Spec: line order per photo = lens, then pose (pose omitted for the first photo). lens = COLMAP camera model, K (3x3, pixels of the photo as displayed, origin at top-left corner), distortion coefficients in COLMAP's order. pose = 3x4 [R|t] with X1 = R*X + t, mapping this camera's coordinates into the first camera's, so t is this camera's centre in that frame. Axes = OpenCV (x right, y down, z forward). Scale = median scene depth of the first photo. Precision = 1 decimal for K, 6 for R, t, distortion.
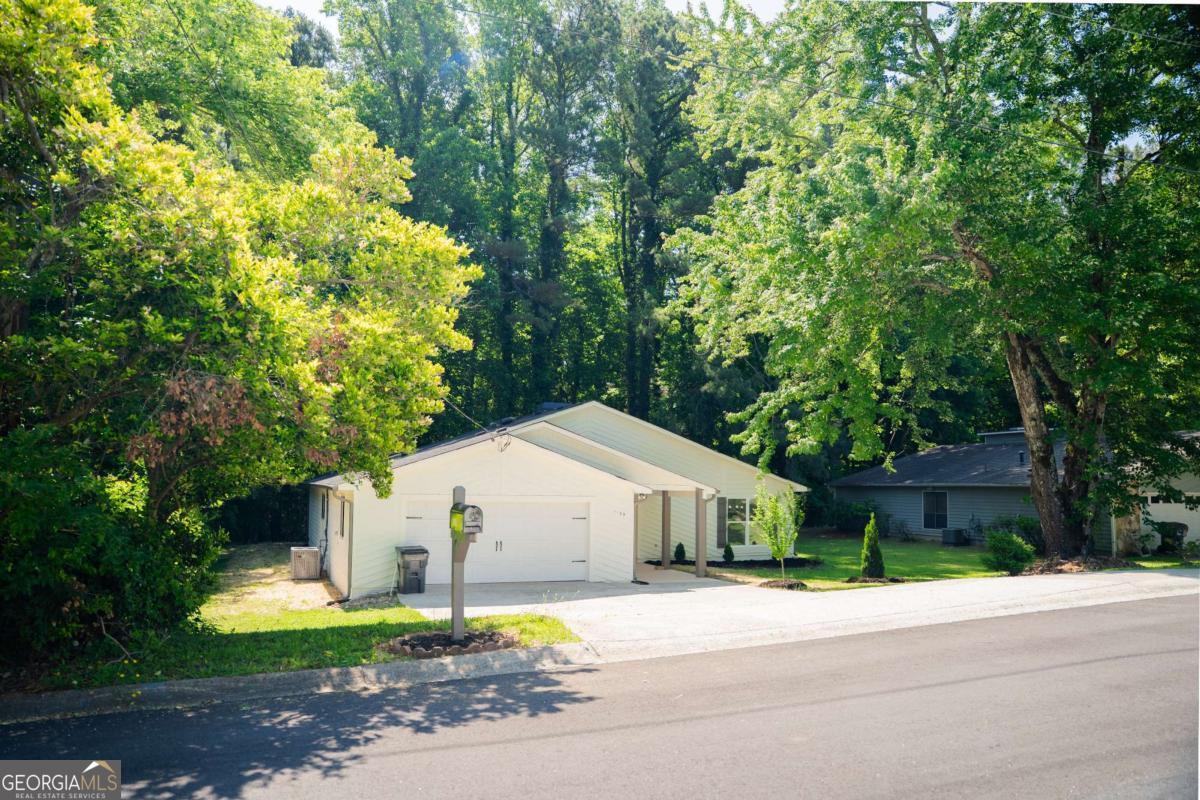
lens RADIAL K [[838.0, 0, 600.0], [0, 838.0, 400.0], [0, 0, 1]] dist [-0.062544, 0.000219]
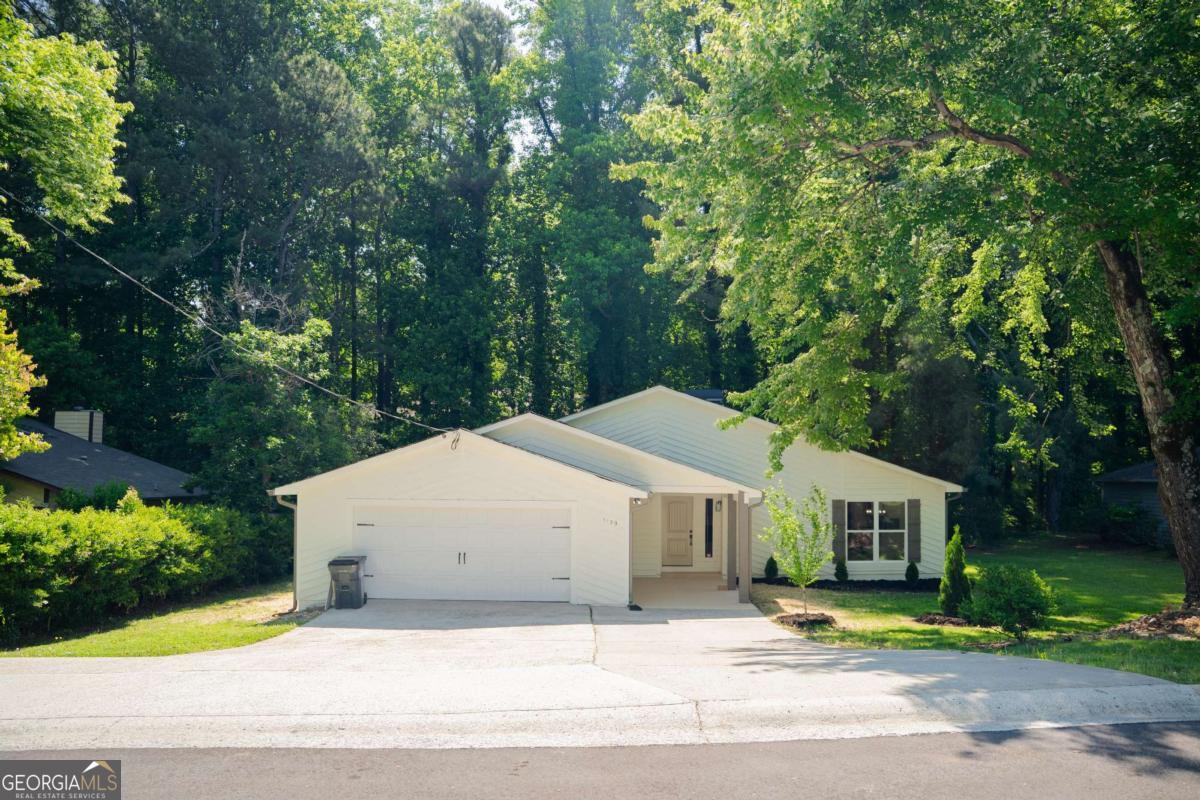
lens RADIAL K [[868.9, 0, 600.0], [0, 868.9, 400.0], [0, 0, 1]] dist [-0.040618, 0.002277]
pose [[0.929797, -0.038758, -0.366027, 0.300100], [0.041943, 0.999120, 0.000748, 0.013918], [0.365676, -0.016048, 0.930604, 0.188774]]
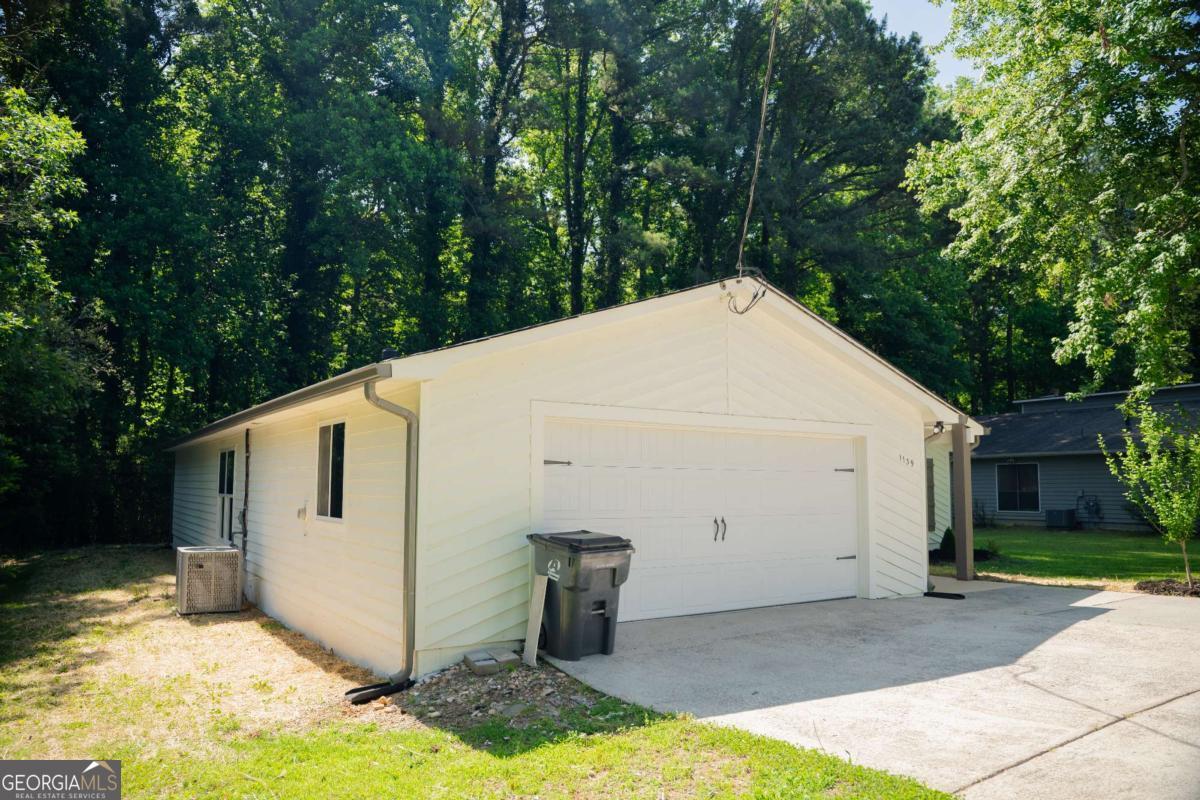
lens RADIAL K [[838.0, 0, 600.0], [0, 838.0, 400.0], [0, 0, 1]] dist [-0.062544, 0.000219]
pose [[0.981570, 0.010834, 0.190798, -0.230057], [-0.010728, 0.999941, -0.001589, 0.093373], [-0.190804, -0.000488, 0.981628, 0.500480]]
